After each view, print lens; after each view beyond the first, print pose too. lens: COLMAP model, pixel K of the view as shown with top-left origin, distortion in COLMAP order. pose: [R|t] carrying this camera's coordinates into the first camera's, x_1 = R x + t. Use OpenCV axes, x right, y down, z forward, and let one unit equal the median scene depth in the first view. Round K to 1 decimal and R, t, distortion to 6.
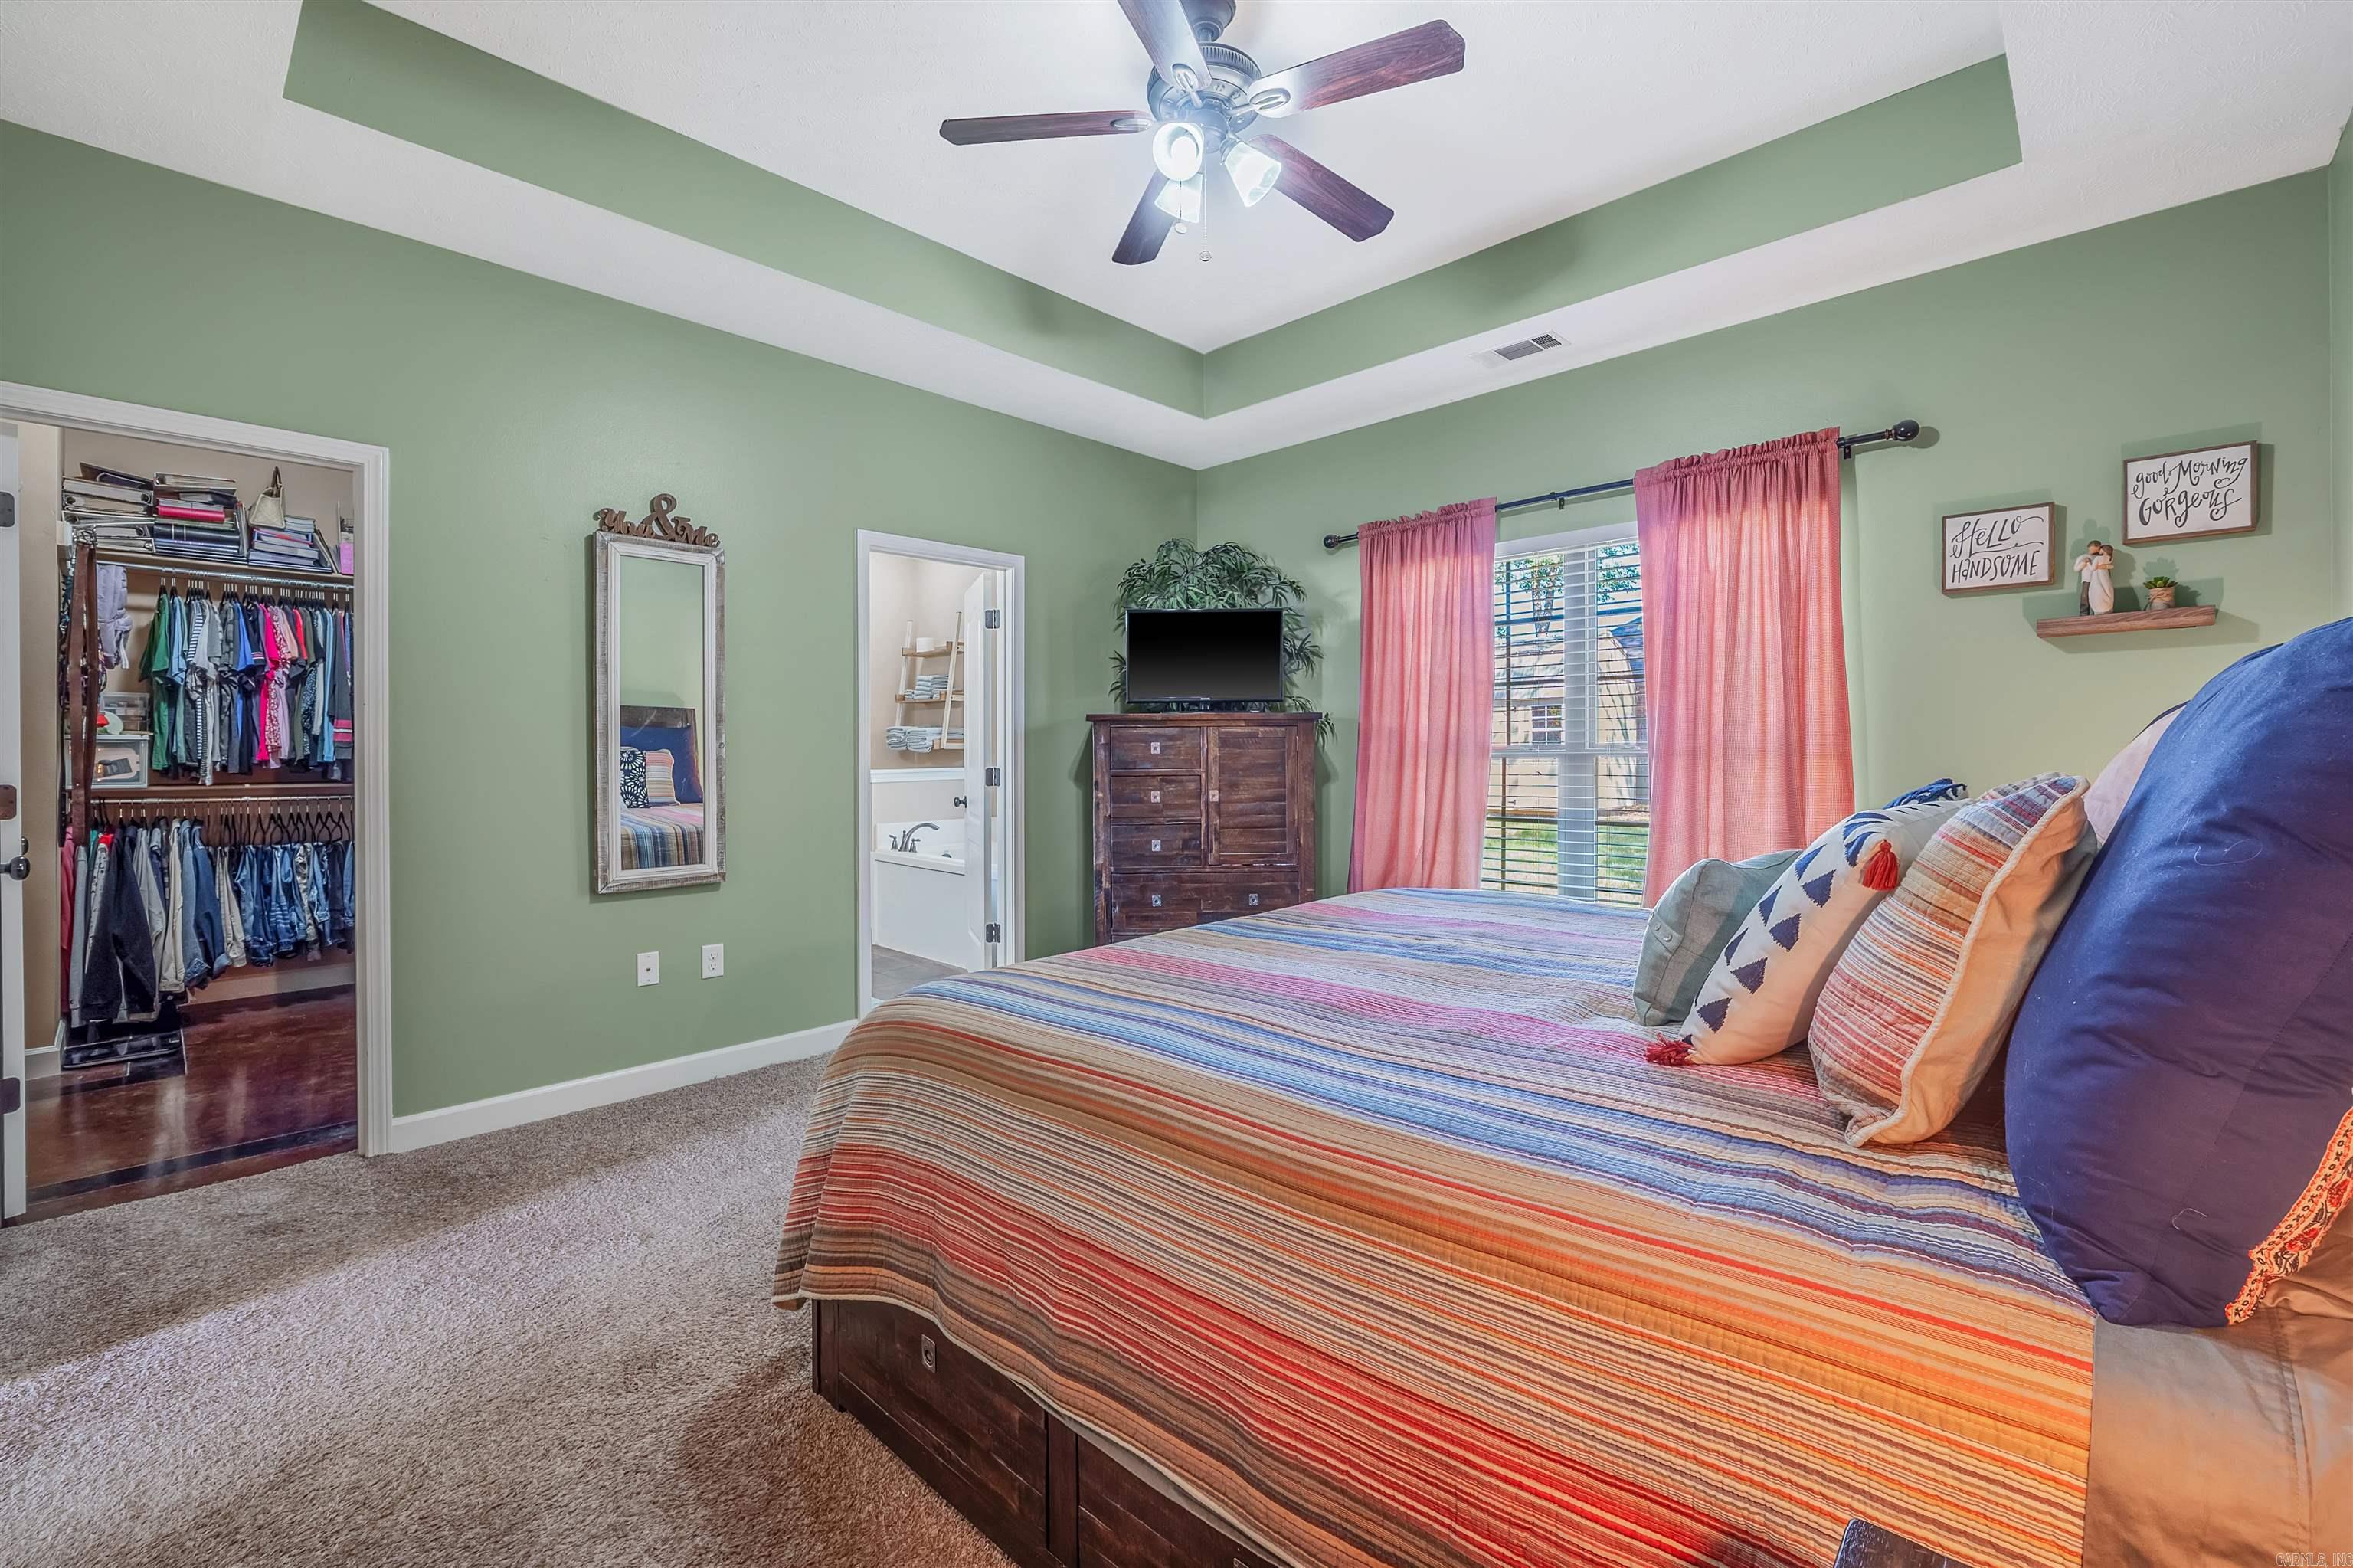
lens RADIAL K [[1000.3, 0, 1181.7], [0, 1000.3, 771.7], [0, 0, 1]] dist [-0.000885, -0.000415]
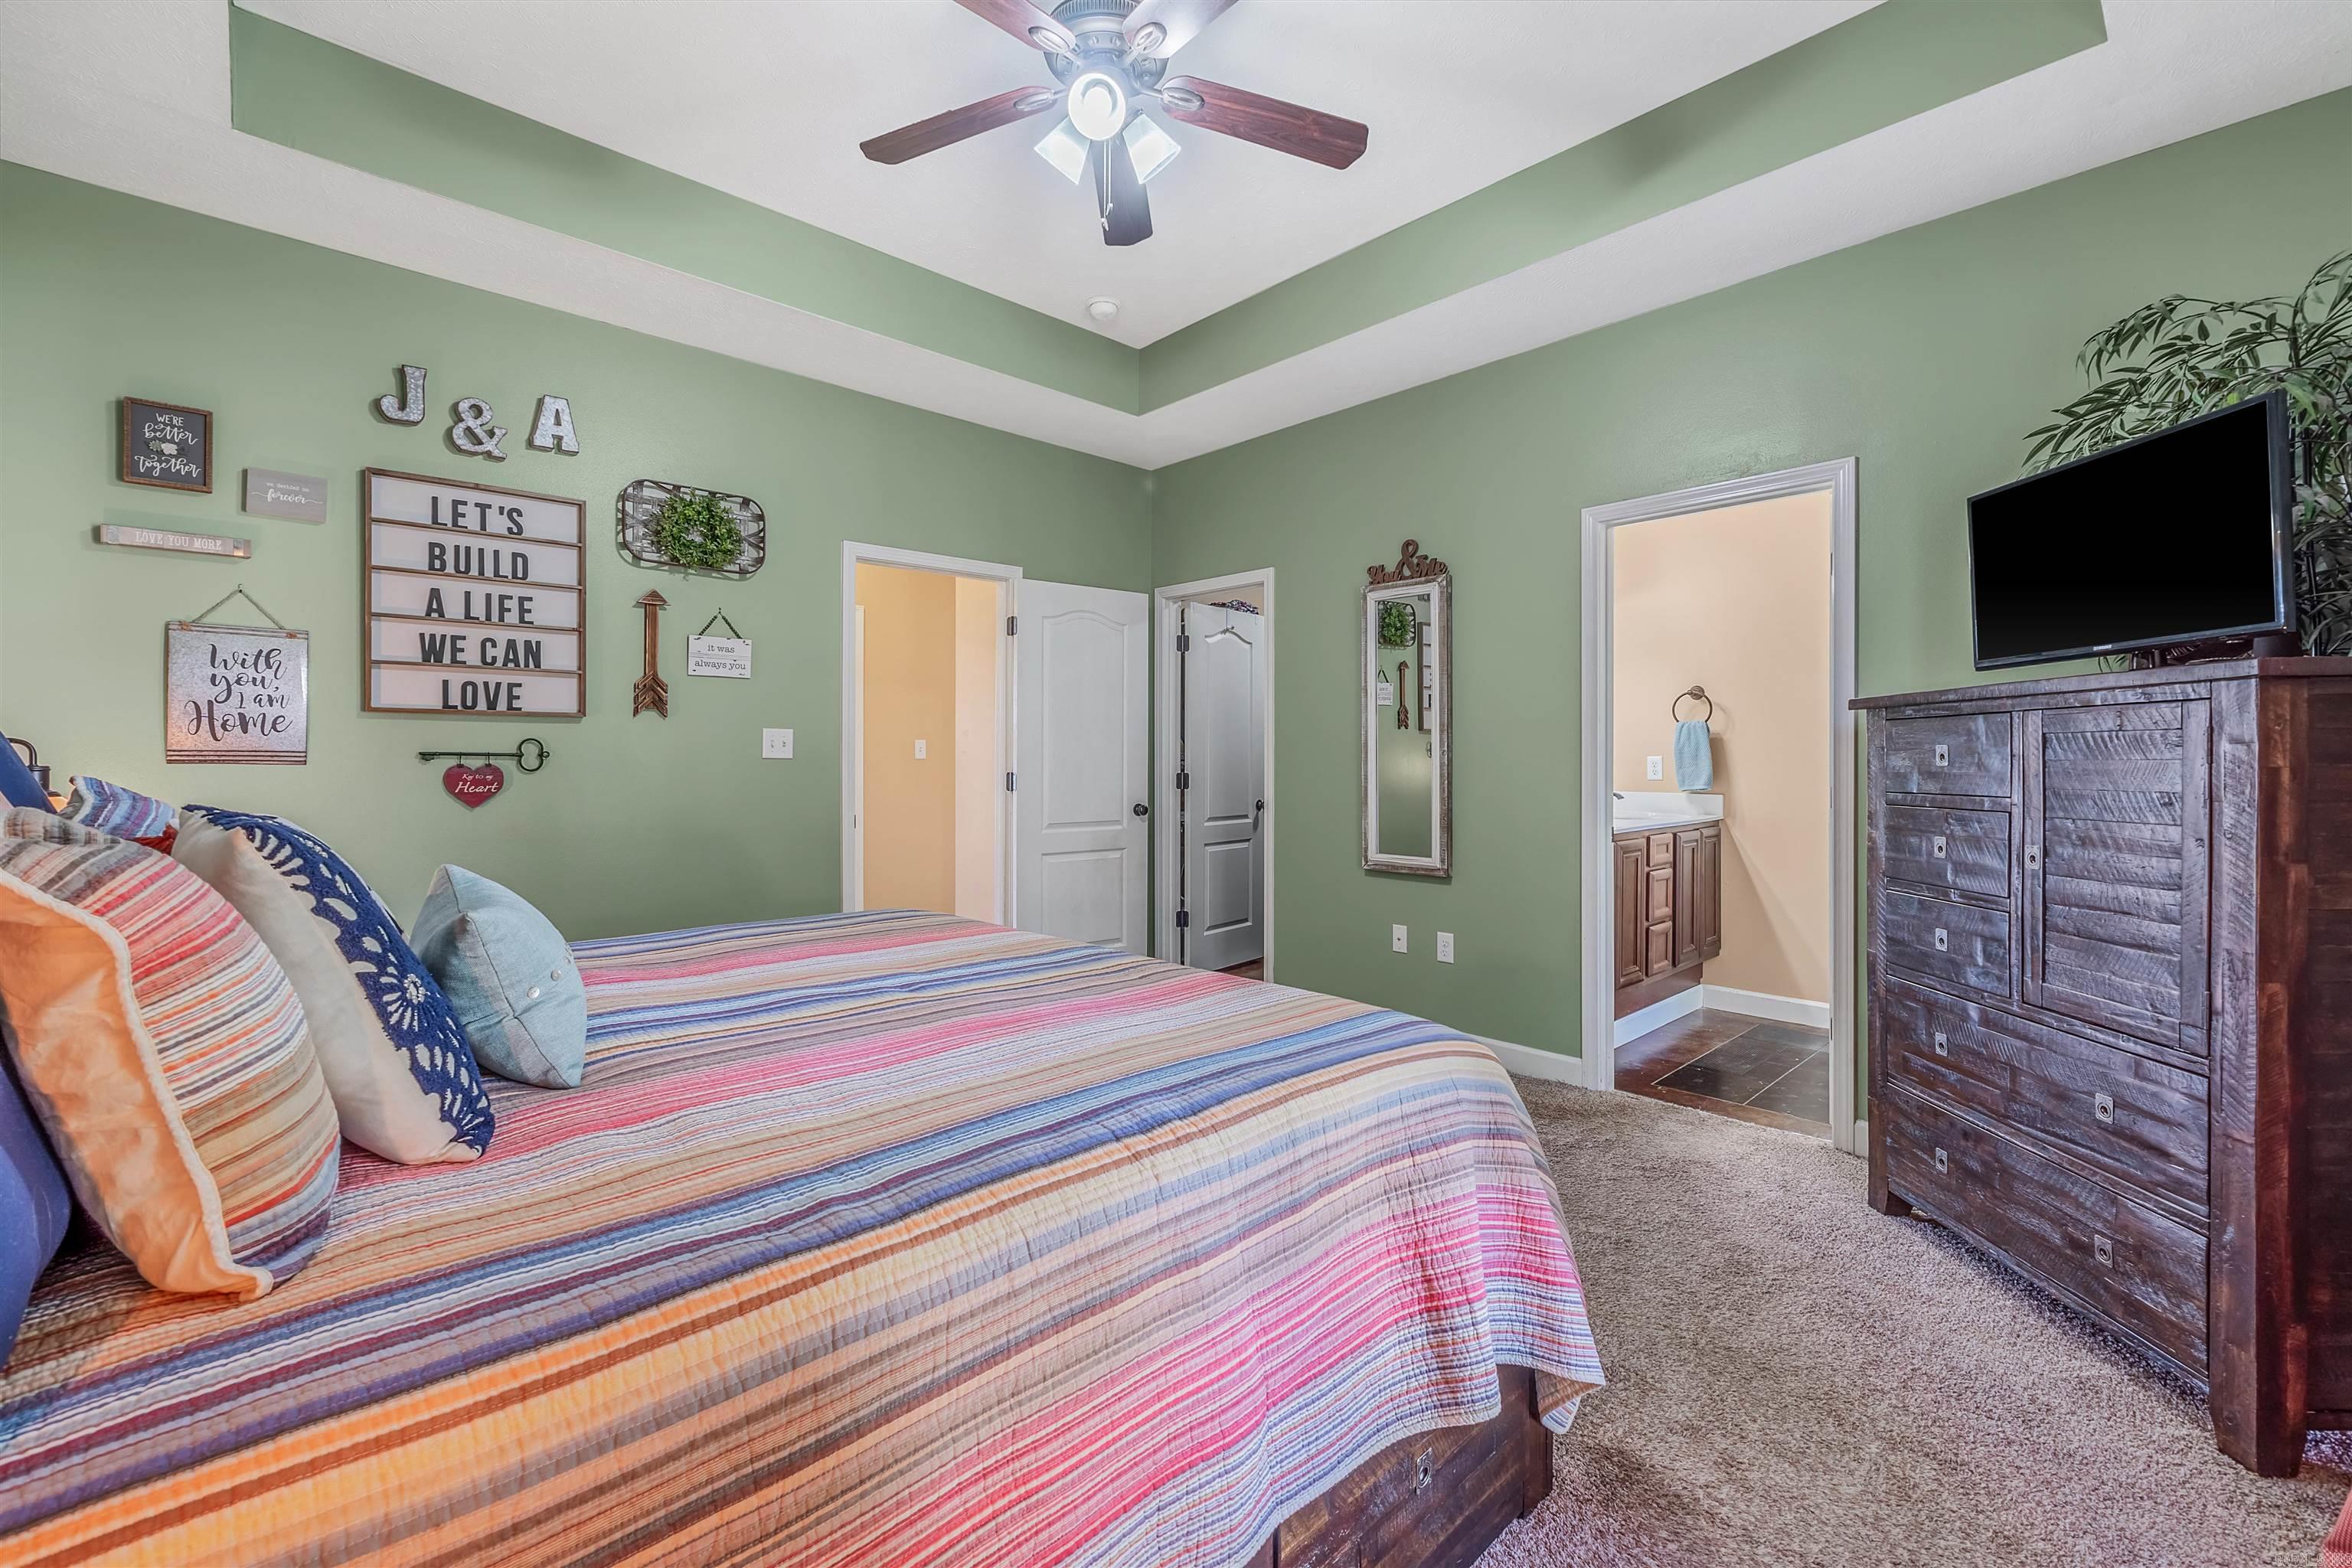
lens RADIAL K [[999.8, 0, 1181.2], [0, 999.8, 771.7], [0, 0, 1]] dist [-0.000885, -0.000415]
pose [[-0.059650, 0.021776, -0.997982, 0.677493], [-0.010193, 0.999697, 0.022423, -0.028481], [0.998167, 0.011510, -0.059410, 0.804523]]
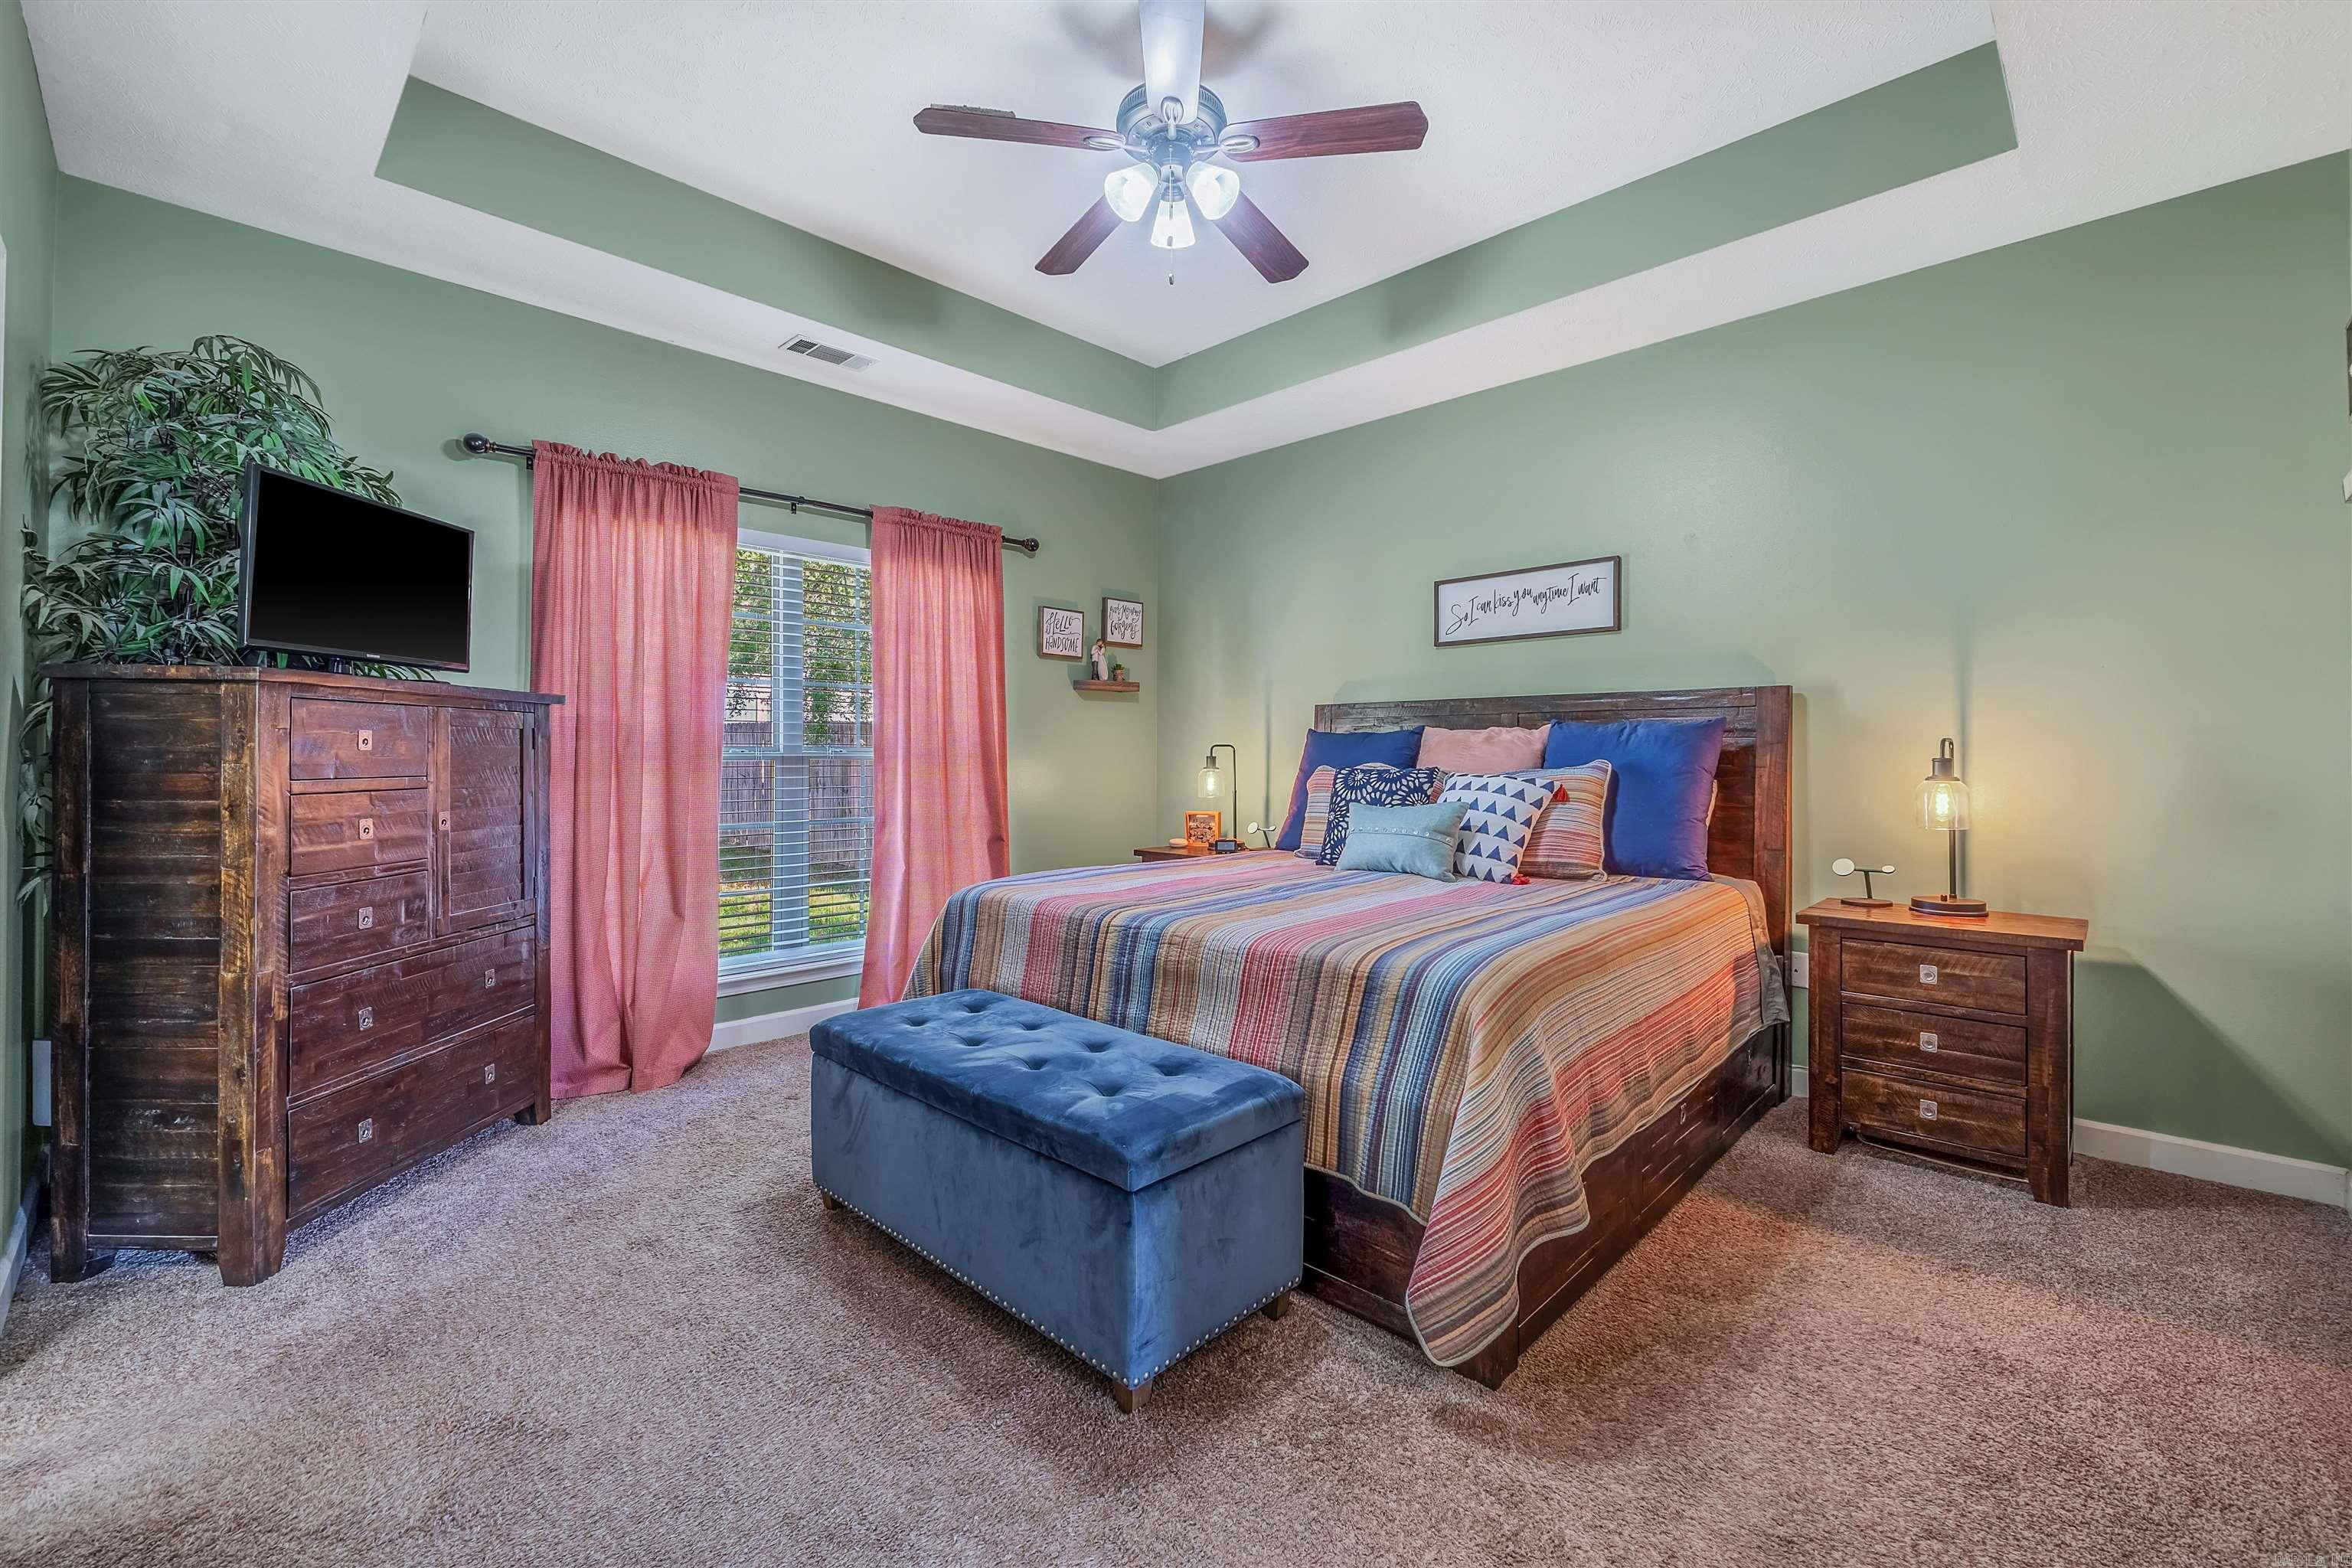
lens RADIAL K [[999.8, 0, 1181.2], [0, 999.8, 771.7], [0, 0, 1]] dist [-0.000885, -0.000415]
pose [[0.019851, -0.009296, 0.999760, -0.735171], [0.011777, 0.999890, 0.009064, -0.006910], [-0.999734, 0.011594, 0.019959, 0.692070]]
